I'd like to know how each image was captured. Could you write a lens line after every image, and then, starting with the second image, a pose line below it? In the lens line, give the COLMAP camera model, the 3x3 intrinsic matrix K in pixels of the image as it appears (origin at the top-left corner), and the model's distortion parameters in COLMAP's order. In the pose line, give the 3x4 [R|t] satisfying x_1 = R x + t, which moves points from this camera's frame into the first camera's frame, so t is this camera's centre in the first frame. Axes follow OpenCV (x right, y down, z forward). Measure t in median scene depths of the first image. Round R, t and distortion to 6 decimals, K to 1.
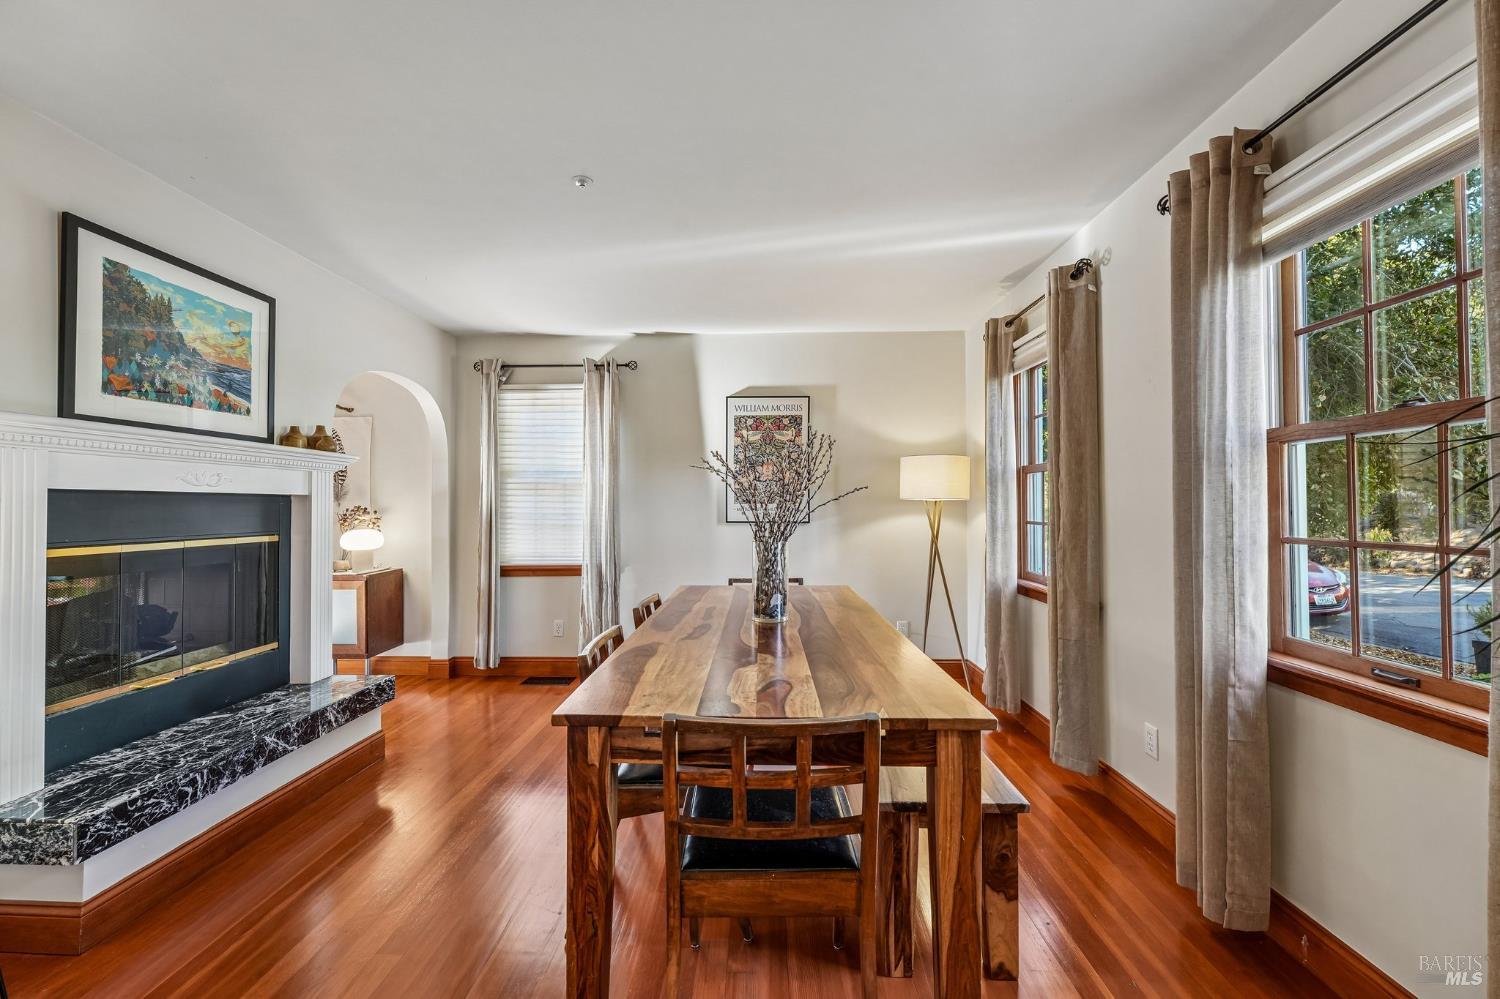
lens RADIAL K [[600.0, 0, 743.6], [0, 600.0, 496.9], [0, 0, 1]] dist [0.000778, 0.000087]
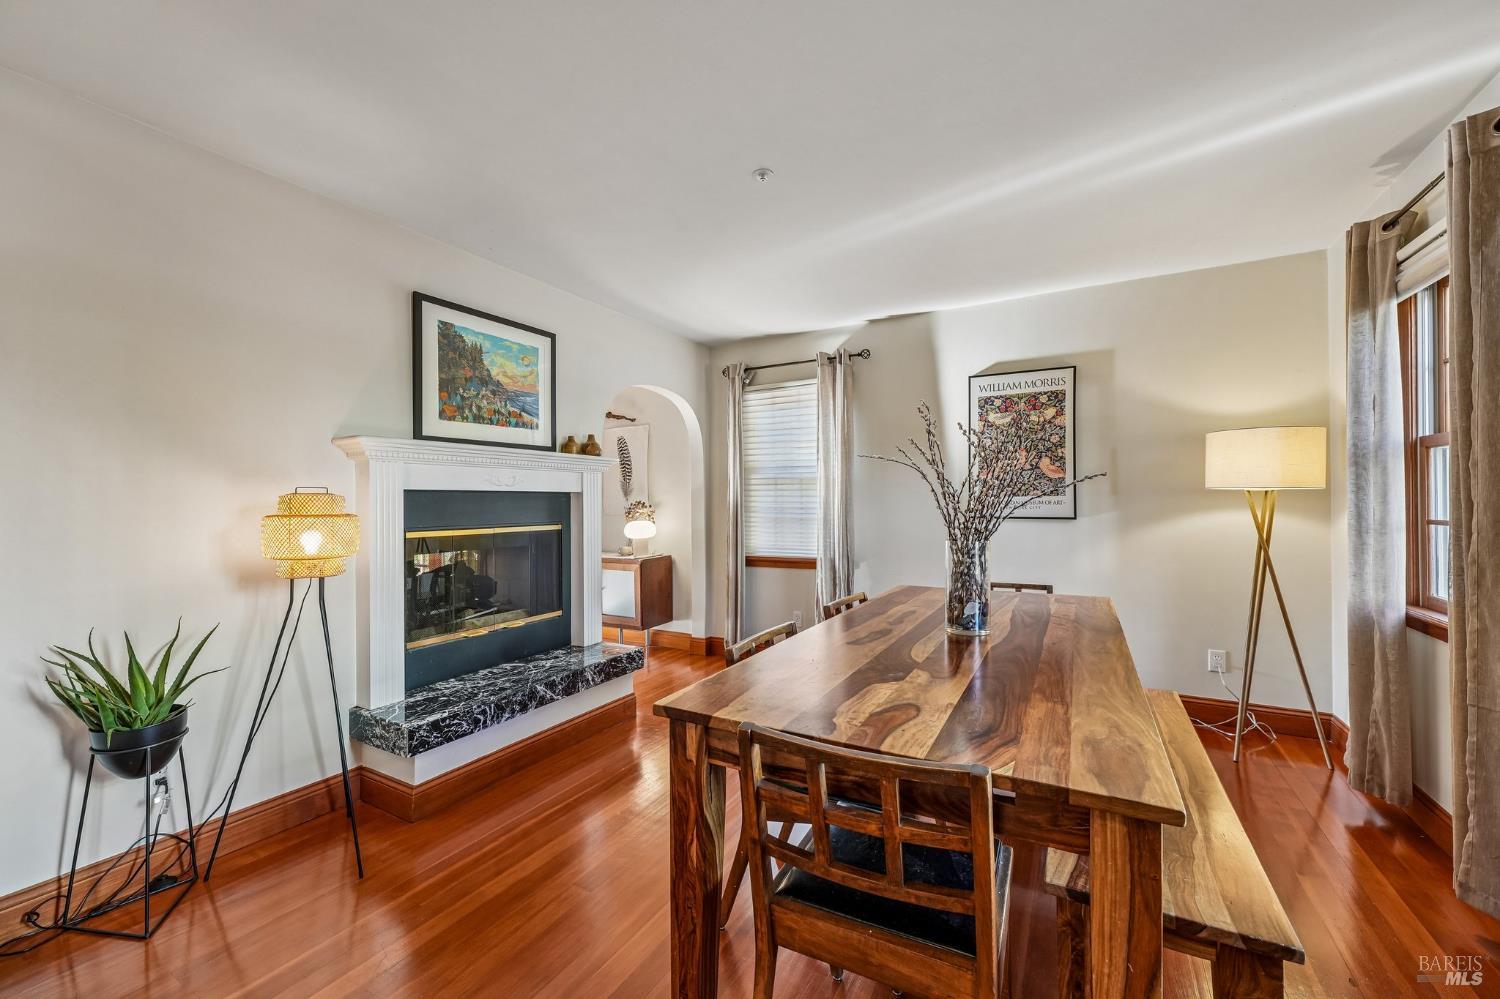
lens RADIAL K [[599.7, 0, 742.1], [0, 599.7, 497.9], [0, 0, 1]] dist [0.000444, -0.000001]
pose [[0.884855, -0.006244, -0.465824, 0.156223], [0.011582, 0.999896, 0.008597, 0.002581], [0.465722, -0.013002, 0.884836, 0.090954]]
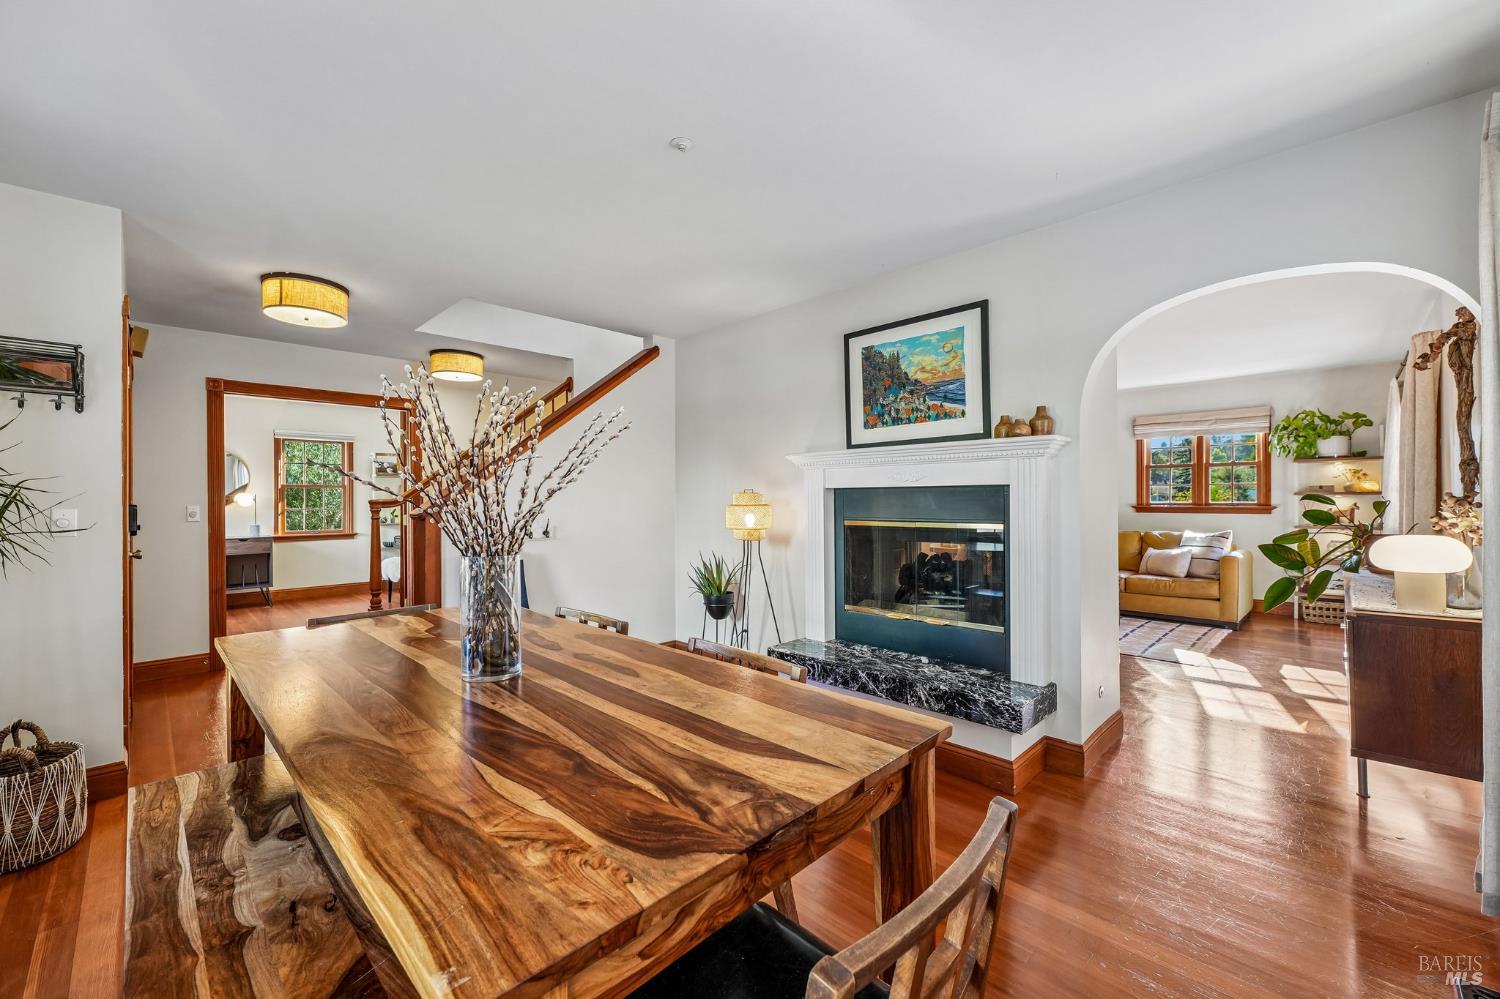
lens RADIAL K [[599.7, 0, 742.1], [0, 599.7, 497.9], [0, 0, 1]] dist [0.000444, -0.000001]
pose [[-0.679643, 0.004613, -0.733528, 0.328858], [0.018461, 0.999771, -0.010818, 0.025257], [0.733311, -0.020895, -0.679573, 1.601894]]
